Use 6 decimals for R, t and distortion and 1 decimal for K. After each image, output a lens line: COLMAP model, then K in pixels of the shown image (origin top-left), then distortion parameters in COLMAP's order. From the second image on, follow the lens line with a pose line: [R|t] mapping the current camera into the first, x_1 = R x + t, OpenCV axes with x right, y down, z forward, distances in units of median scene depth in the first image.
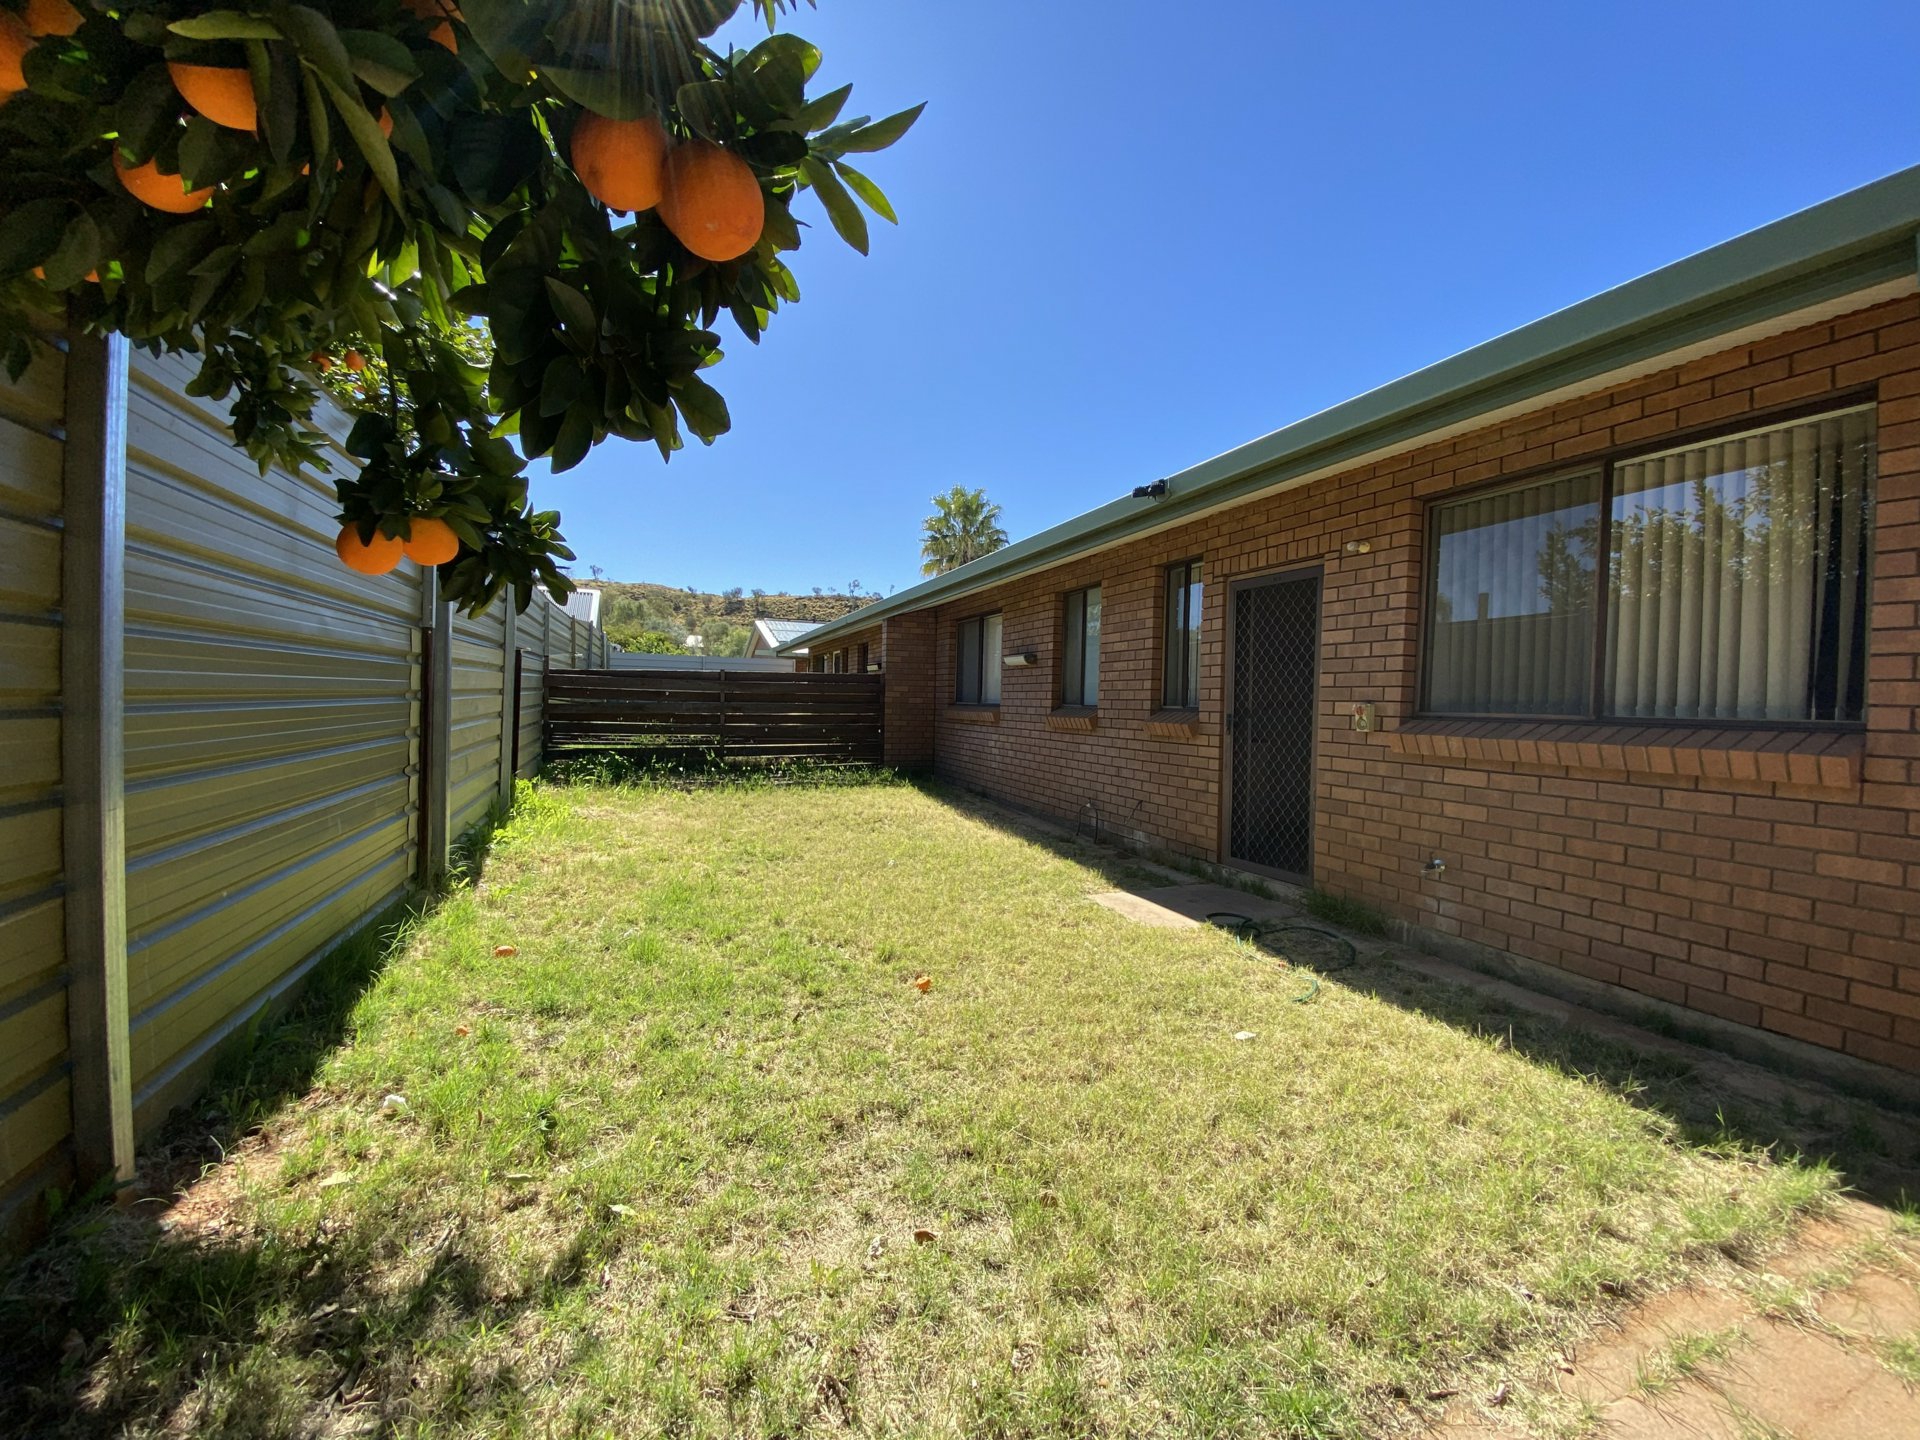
lens RADIAL K [[771.7, 0, 961.2], [0, 771.7, 718.2], [0, 0, 1]] dist [0.010154, -0.015417]
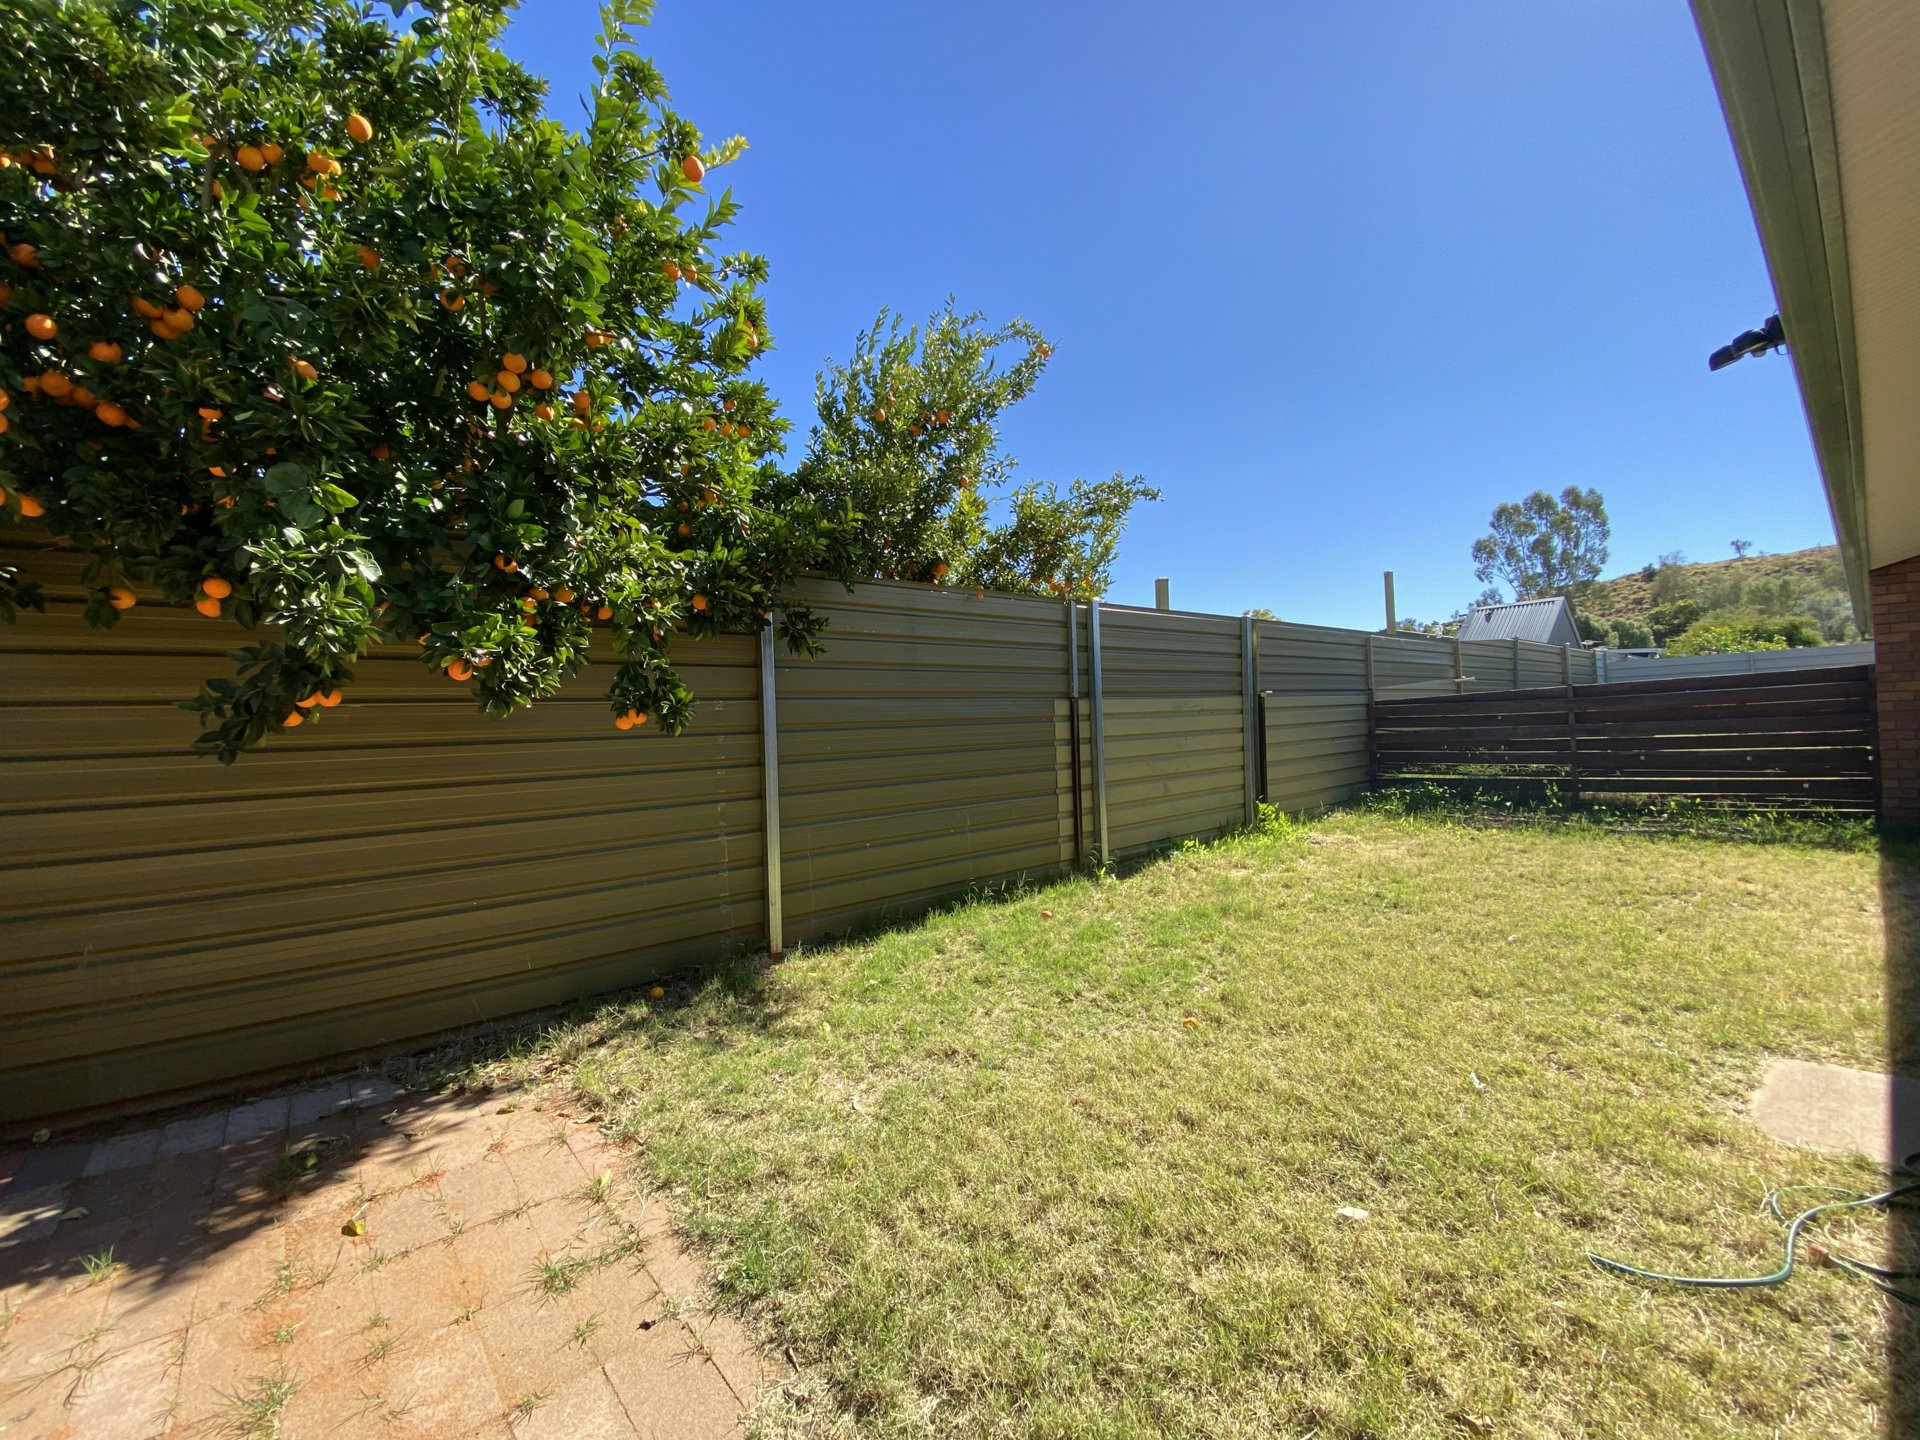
lens RADIAL K [[784.8, 0, 959.4], [0, 784.8, 723.0], [0, 0, 1]] dist [0.000993, 0.000019]
pose [[0.307168, -0.047751, -0.950456, 0.301254], [0.024424, 0.998807, -0.042287, -0.003053], [0.951342, -0.010225, 0.307968, 0.143611]]
